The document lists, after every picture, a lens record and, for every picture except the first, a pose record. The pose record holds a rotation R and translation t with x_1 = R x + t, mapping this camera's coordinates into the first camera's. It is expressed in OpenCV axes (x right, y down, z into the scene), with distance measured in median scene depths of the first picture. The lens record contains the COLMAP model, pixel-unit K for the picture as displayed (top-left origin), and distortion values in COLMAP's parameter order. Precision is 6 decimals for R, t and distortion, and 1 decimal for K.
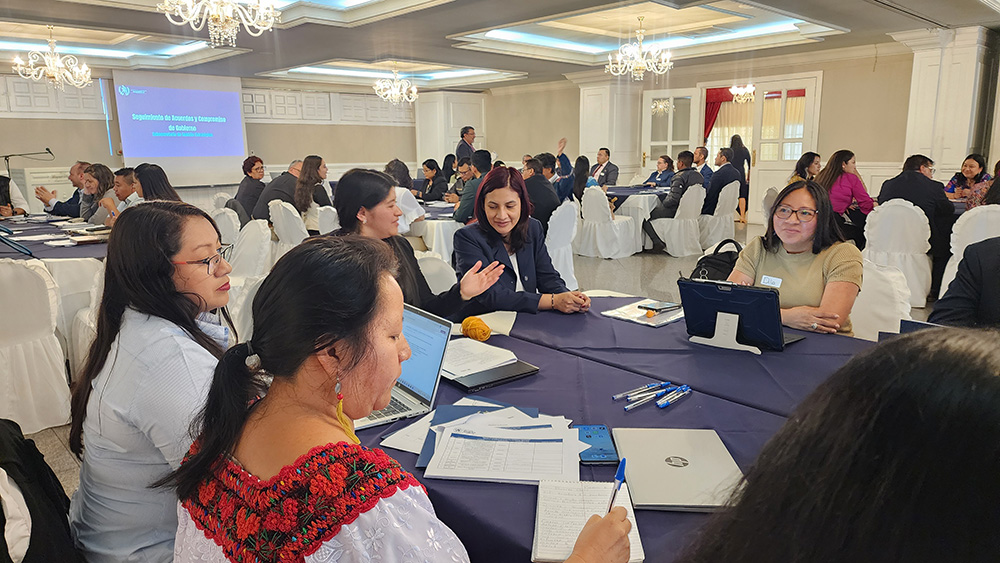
lens RADIAL K [[666.5, 0, 500.0], [0, 666.5, 281.5], [0, 0, 1]] dist [0.105378, -0.079790]
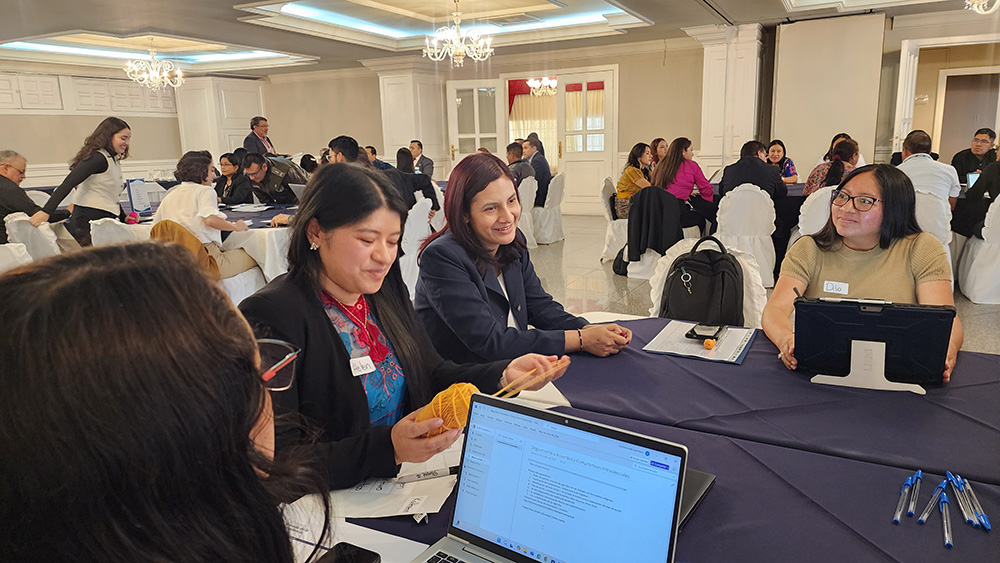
lens RADIAL K [[666.5, 0, 500.0], [0, 666.5, 281.5], [0, 0, 1]] dist [0.105378, -0.079790]
pose [[0.944356, -0.082873, 0.318314, -0.059693], [0.080871, 0.996533, 0.019525, -0.014157], [-0.318828, 0.007304, 0.947784, 0.092538]]
